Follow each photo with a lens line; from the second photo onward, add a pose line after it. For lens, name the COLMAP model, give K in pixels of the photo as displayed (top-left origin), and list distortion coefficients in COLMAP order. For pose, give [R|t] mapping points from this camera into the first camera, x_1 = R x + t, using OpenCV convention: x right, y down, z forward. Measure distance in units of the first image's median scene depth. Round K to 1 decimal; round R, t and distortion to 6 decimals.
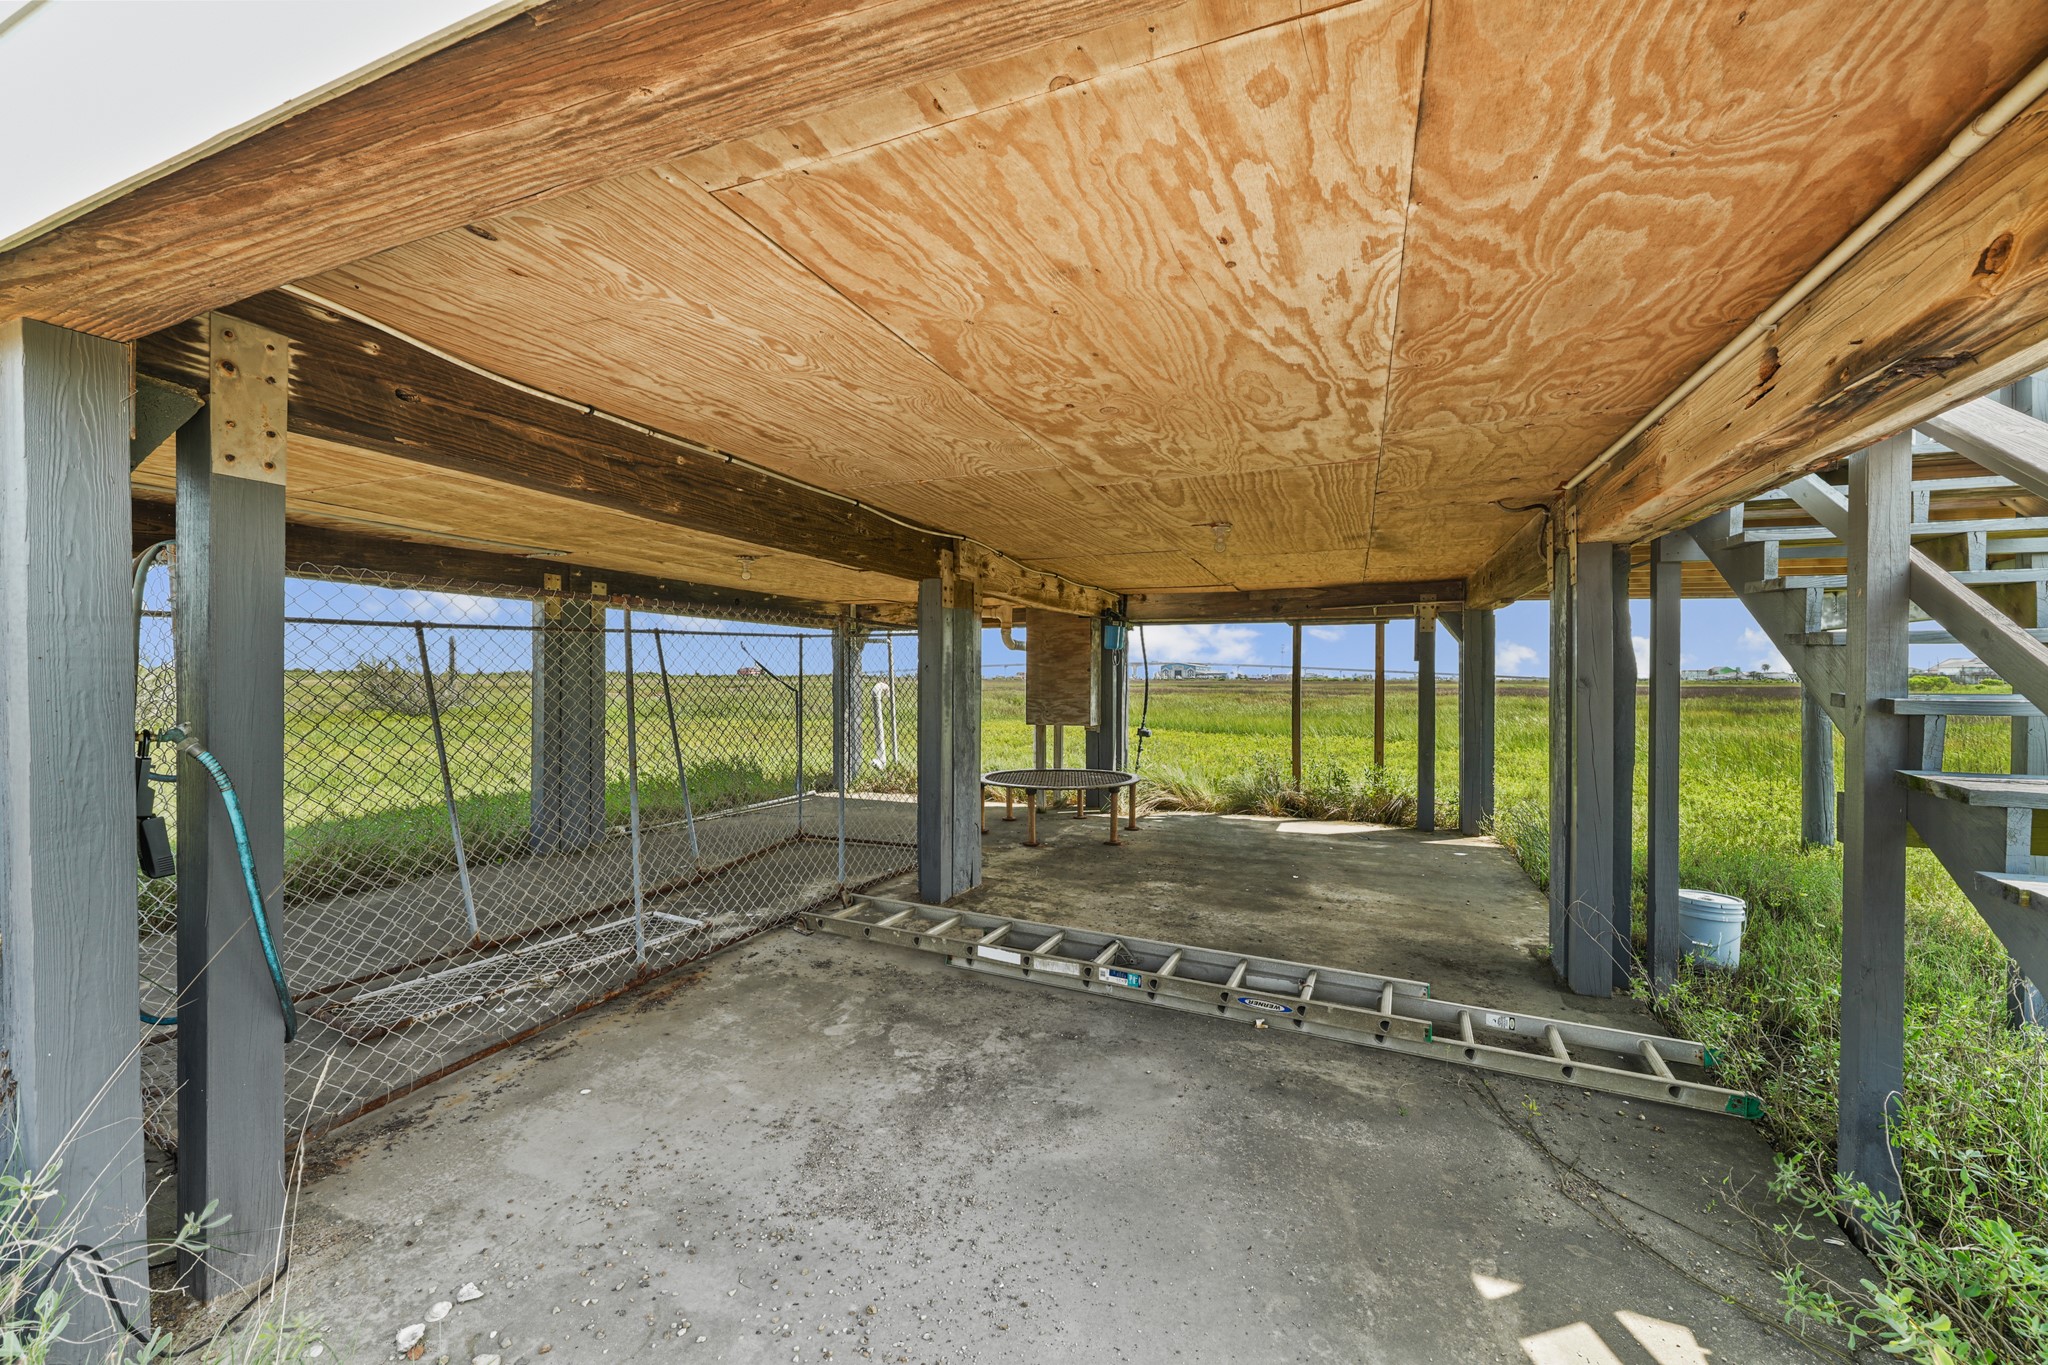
lens RADIAL K [[820.9, 0, 1012.2], [0, 820.9, 678.6], [0, 0, 1]] dist [-0.002665, 0.000047]
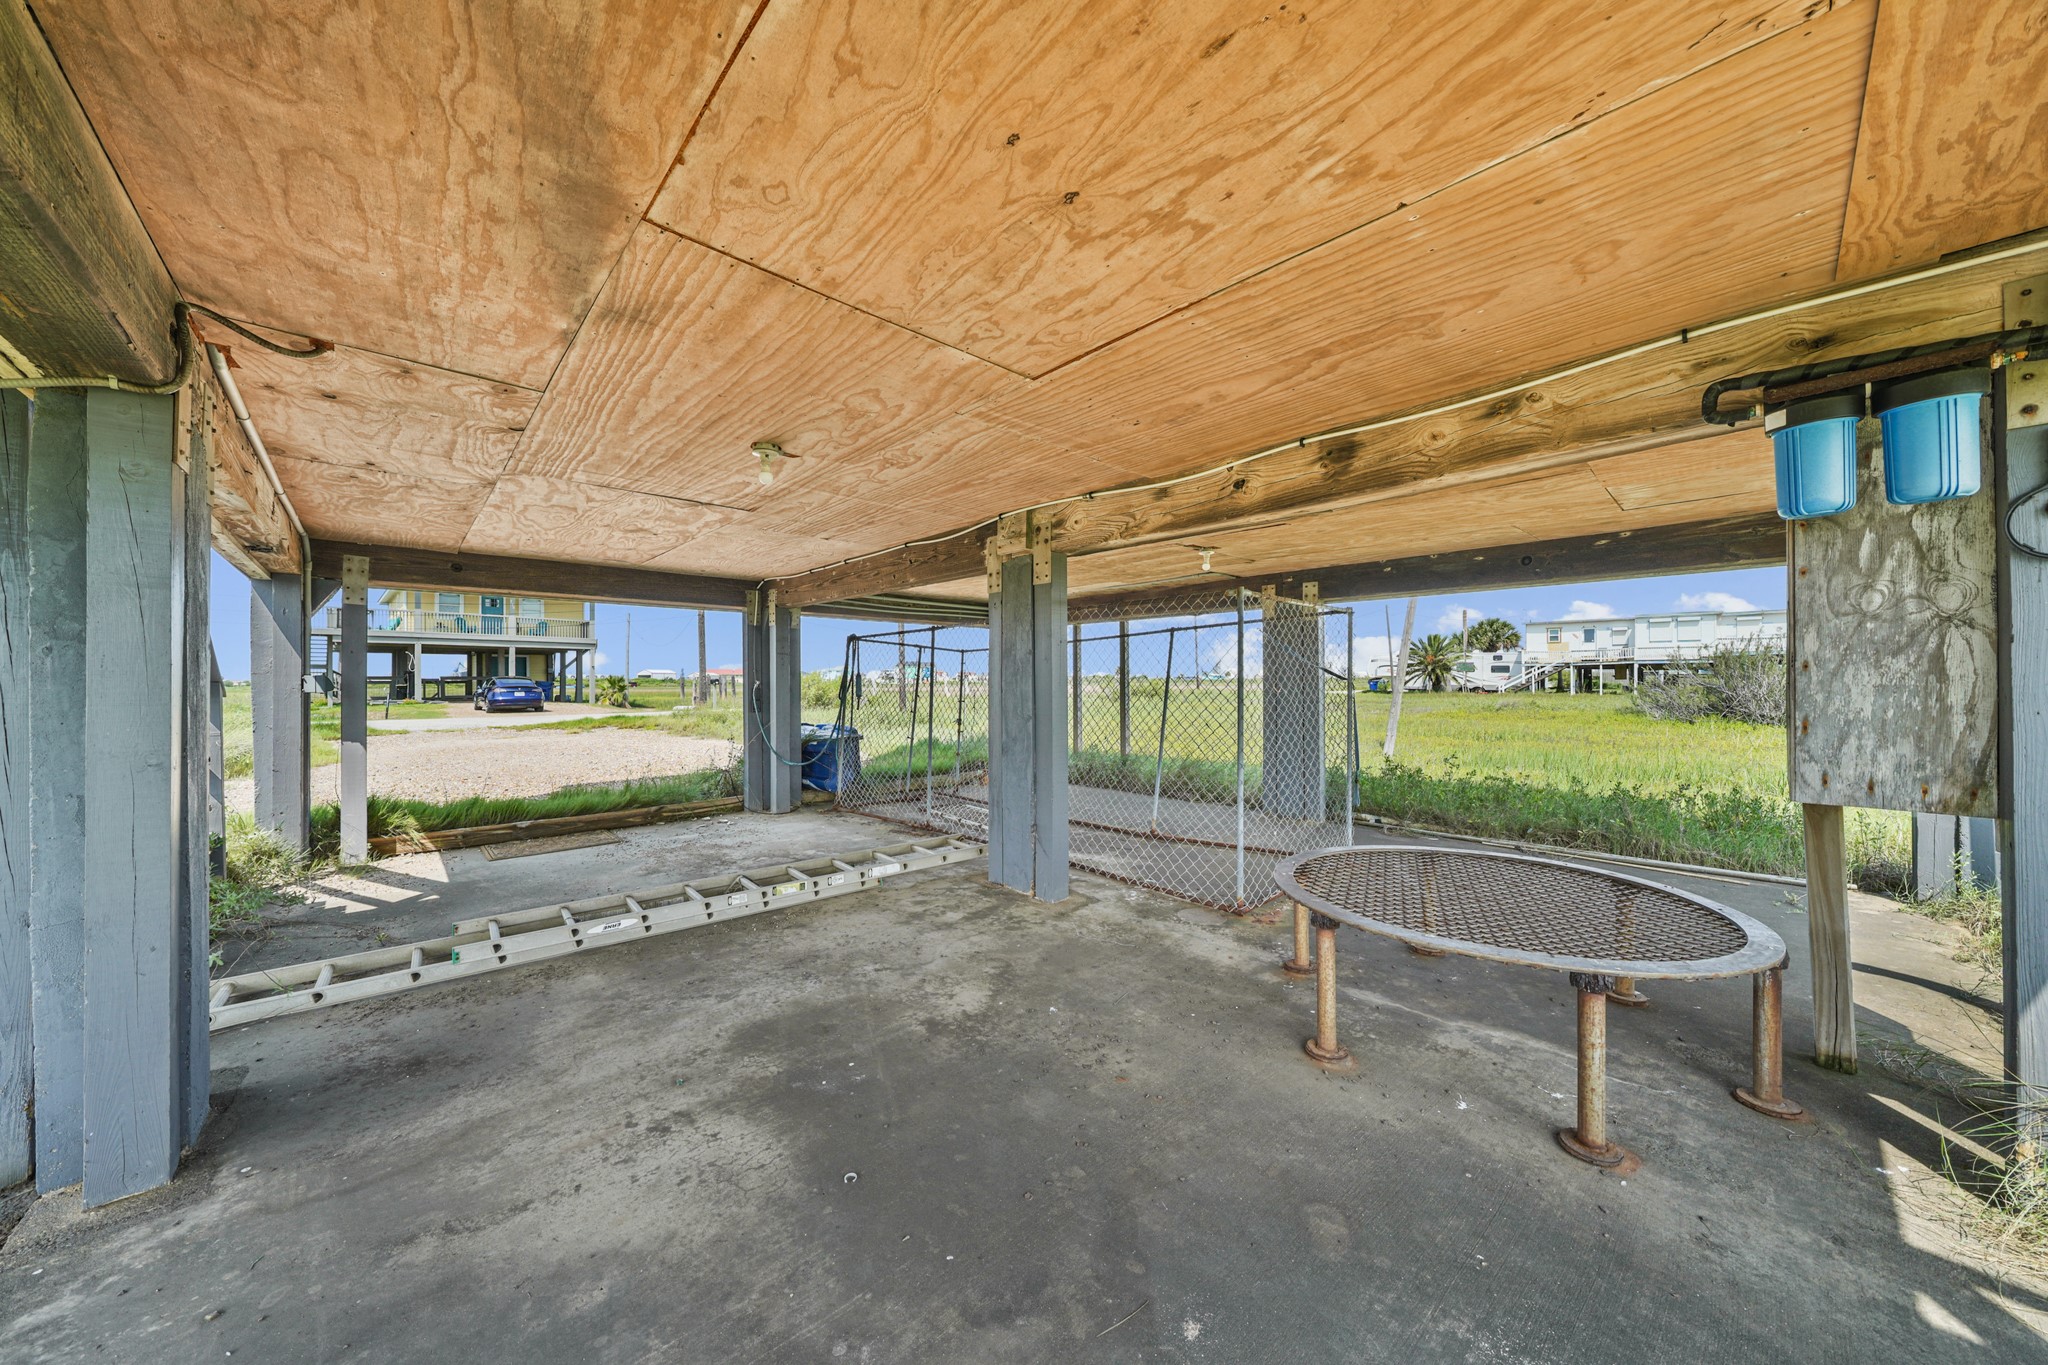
lens RADIAL K [[698.9, 0, 1013.0], [0, 698.9, 682.3], [0, 0, 1]] dist [-0.005473, 0.000484]
pose [[-0.424291, -0.000966, -0.905525, 0.679475], [-0.001639, 0.999999, -0.000298, 0.024194], [0.905524, 0.001358, -0.424292, 1.365017]]
